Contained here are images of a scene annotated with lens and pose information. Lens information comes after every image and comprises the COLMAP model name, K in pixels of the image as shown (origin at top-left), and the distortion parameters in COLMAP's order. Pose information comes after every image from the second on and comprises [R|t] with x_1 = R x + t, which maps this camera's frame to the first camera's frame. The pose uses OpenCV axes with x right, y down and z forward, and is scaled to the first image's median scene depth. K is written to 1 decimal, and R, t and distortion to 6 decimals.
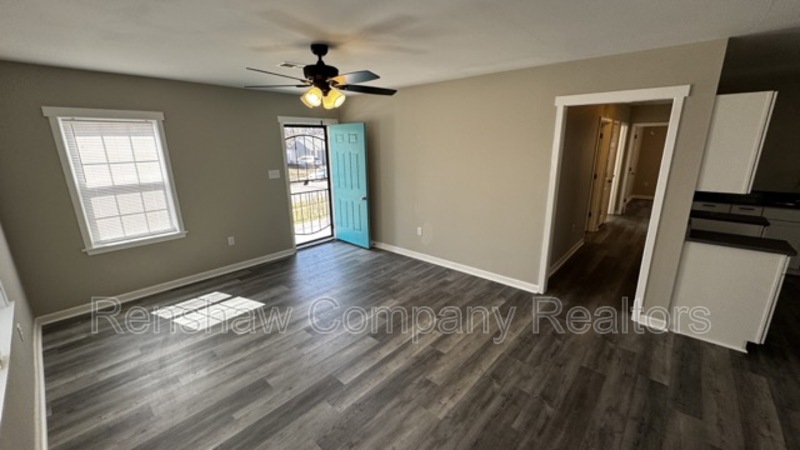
lens RADIAL K [[318.2, 0, 400.7], [0, 318.2, 227.2], [0, 0, 1]] dist [-0.001194, -0.000119]
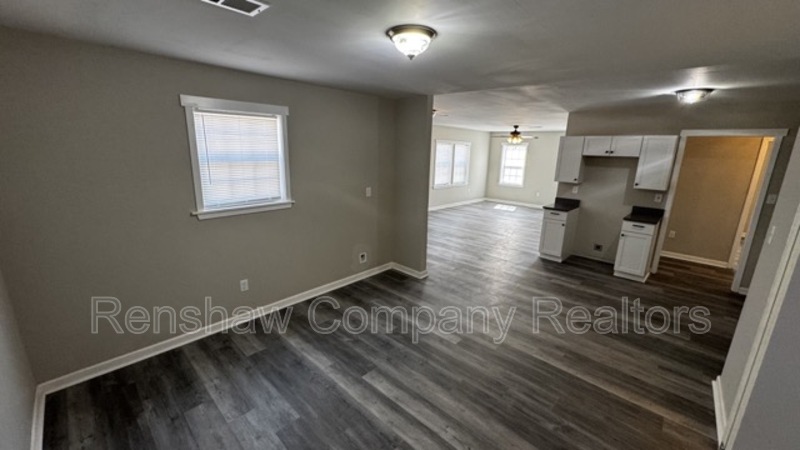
lens RADIAL K [[318.2, 0, 400.7], [0, 318.2, 227.2], [0, 0, 1]] dist [-0.001194, -0.000119]
pose [[-0.033208, 0.248550, -0.968050, 2.989065], [-0.282148, 0.926855, 0.247652, -0.051318], [0.958796, 0.281357, 0.039349, -0.013604]]
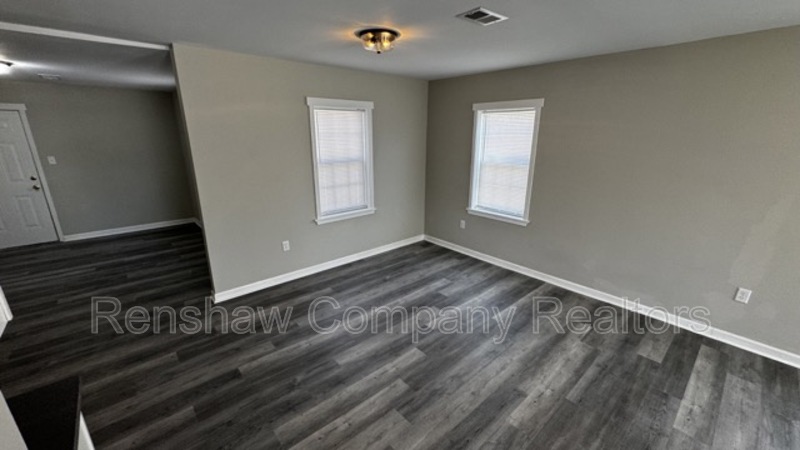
lens RADIAL K [[318.2, 0, 400.7], [0, 318.2, 227.2], [0, 0, 1]] dist [-0.001194, -0.000119]
pose [[-0.992803, -0.026254, 0.116844, 0.597012], [0.038588, 0.853508, 0.519648, -0.297228], [-0.113370, 0.520417, -0.846353, 1.059141]]
